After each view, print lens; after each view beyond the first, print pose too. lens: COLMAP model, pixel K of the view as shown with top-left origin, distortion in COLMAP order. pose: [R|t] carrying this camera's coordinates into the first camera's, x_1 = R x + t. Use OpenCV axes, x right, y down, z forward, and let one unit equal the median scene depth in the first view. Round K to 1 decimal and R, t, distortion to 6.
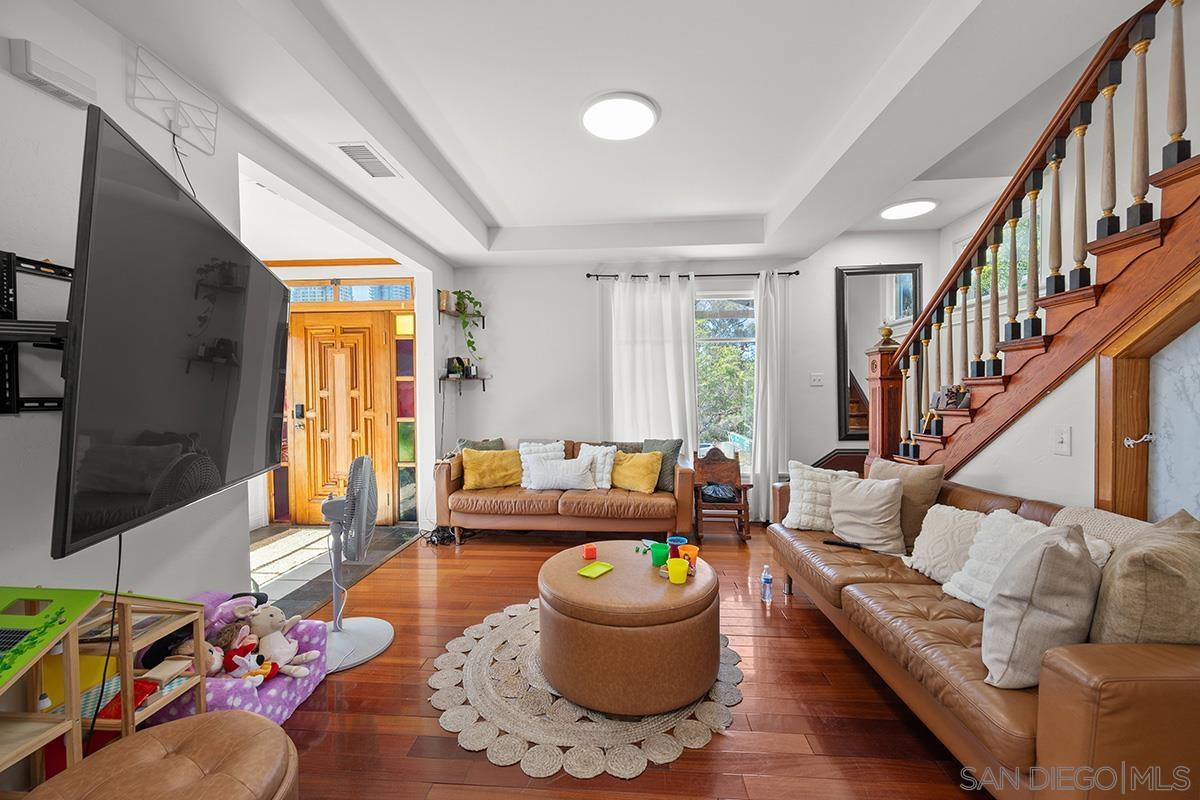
lens RADIAL K [[479.7, 0, 599.7], [0, 479.7, 404.4], [0, 0, 1]] dist [0.000200, -0.000534]
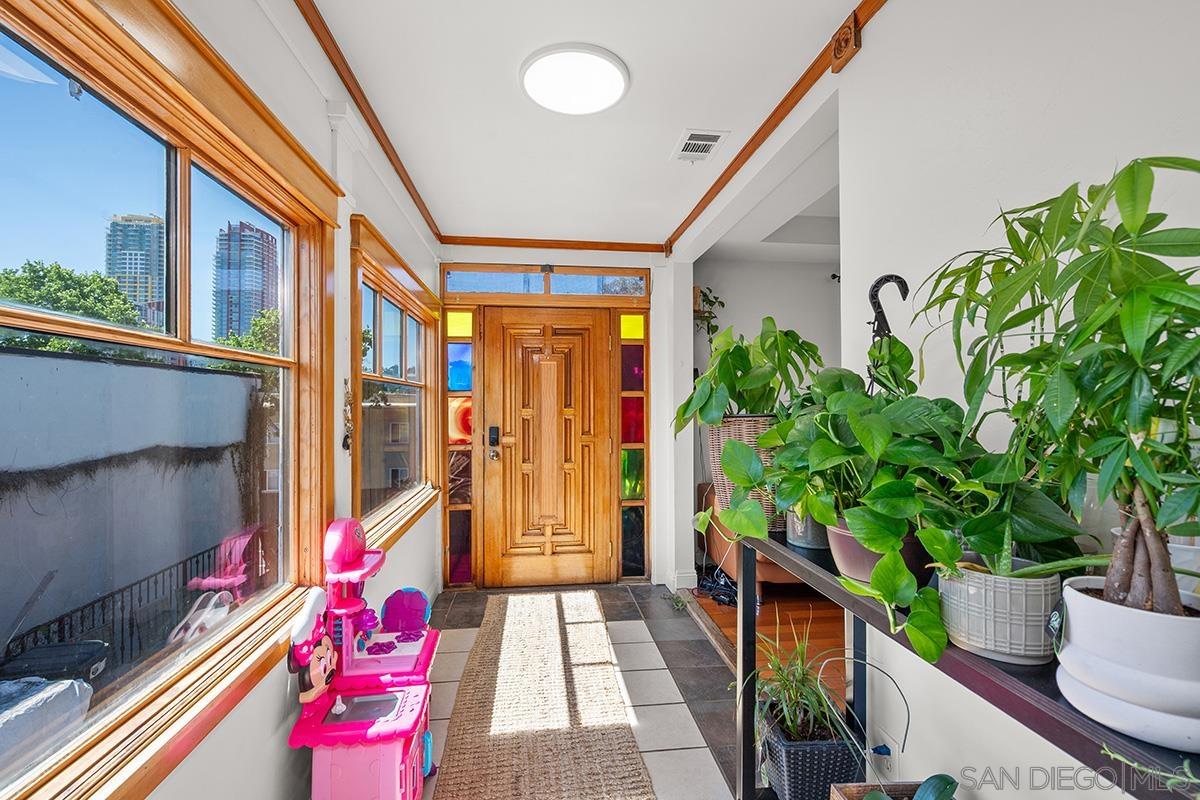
lens RADIAL K [[545.9, 0, 599.8], [0, 545.9, 396.9], [0, 0, 1]] dist [0.001801, 0.000036]
pose [[0.982438, 0.010859, 0.186271, -0.624916], [-0.006122, 0.999644, -0.025986, -0.026162], [-0.186486, 0.024390, 0.982155, 0.125577]]
